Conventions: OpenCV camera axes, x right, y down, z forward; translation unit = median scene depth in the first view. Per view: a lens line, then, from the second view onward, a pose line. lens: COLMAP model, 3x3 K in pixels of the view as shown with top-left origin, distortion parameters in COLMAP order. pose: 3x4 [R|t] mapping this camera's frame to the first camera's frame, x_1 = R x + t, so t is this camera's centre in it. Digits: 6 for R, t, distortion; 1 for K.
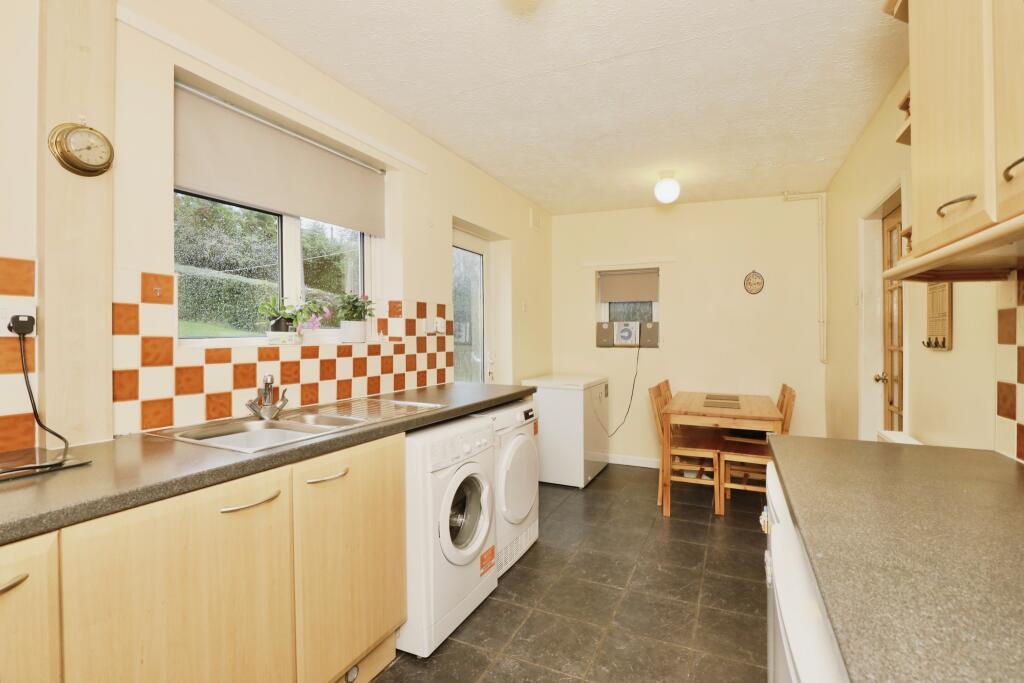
lens RADIAL K [[482.8, 0, 521.3], [0, 482.8, 347.0], [0, 0, 1]] dist [-0.000570, -0.000001]
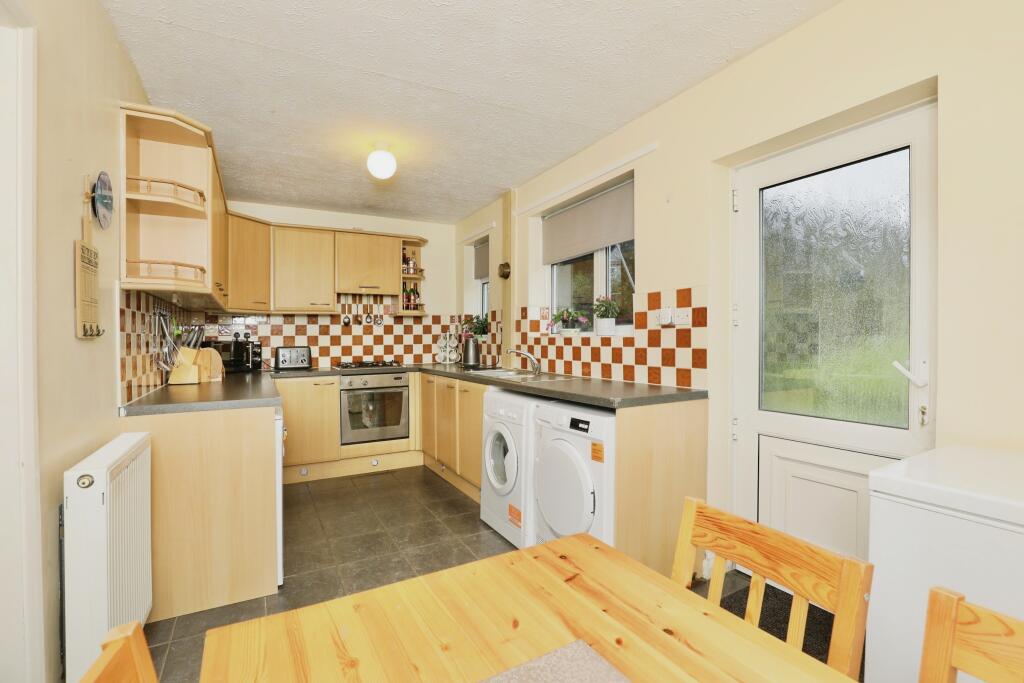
lens RADIAL K [[482.8, 0, 521.3], [0, 482.8, 333.9], [0, 0, 1]] dist [-0.000570, -0.000001]
pose [[-0.597453, 0.024865, -0.801518, 0.718439], [0.012988, 0.999688, 0.021332, -0.038201], [0.801799, 0.002335, -0.597589, 1.410292]]
